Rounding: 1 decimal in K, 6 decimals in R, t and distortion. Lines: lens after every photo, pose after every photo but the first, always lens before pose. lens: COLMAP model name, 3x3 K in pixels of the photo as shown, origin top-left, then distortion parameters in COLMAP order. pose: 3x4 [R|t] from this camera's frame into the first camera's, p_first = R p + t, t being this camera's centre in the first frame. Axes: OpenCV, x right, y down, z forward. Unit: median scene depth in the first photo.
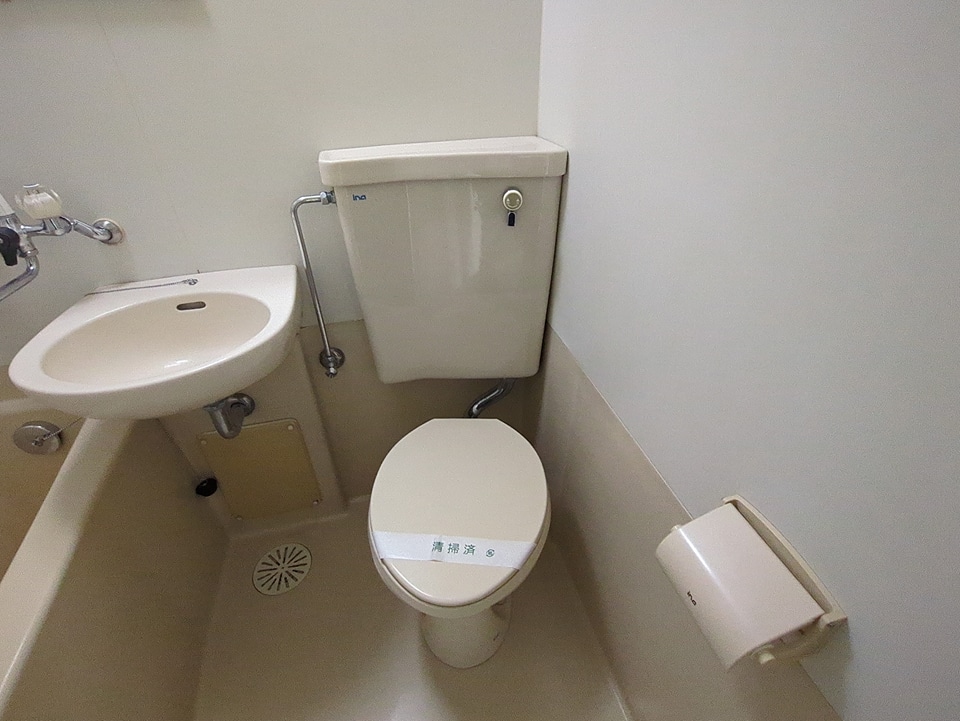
lens RADIAL K [[456.8, 0, 475.8], [0, 456.8, 357.7], [0, 0, 1]] dist [0.001871, 0.000491]
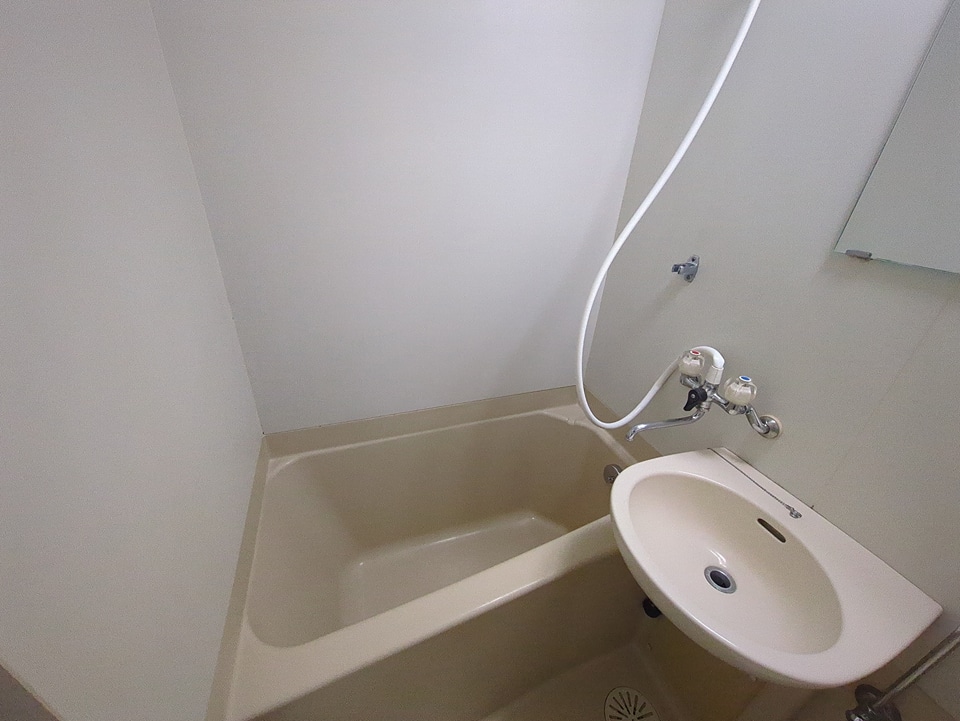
lens RADIAL K [[378.6, 0, 479.2], [0, 378.6, 358.4], [0, 0, 1]] dist [-0.000714, 0.000896]
pose [[0.116210, 0.491337, -0.863182, -0.175861], [-0.602599, 0.725723, 0.331965, -0.262218], [0.789538, 0.481575, 0.380416, 0.032131]]
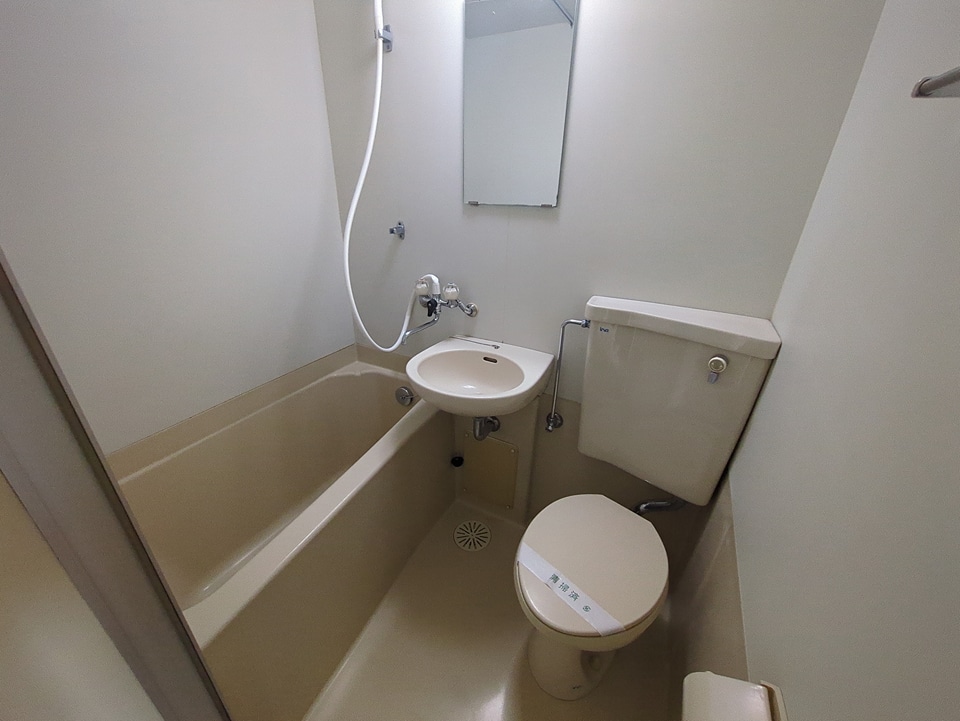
lens RADIAL K [[378.6, 0, 478.0], [0, 378.6, 357.2], [0, 0, 1]] dist [-0.000714, 0.000896]
pose [[0.748656, 0.313080, -0.584375, 0.175360], [-0.402542, 0.915047, -0.025468, -0.065102], [0.526757, 0.254303, 0.811084, -0.187901]]
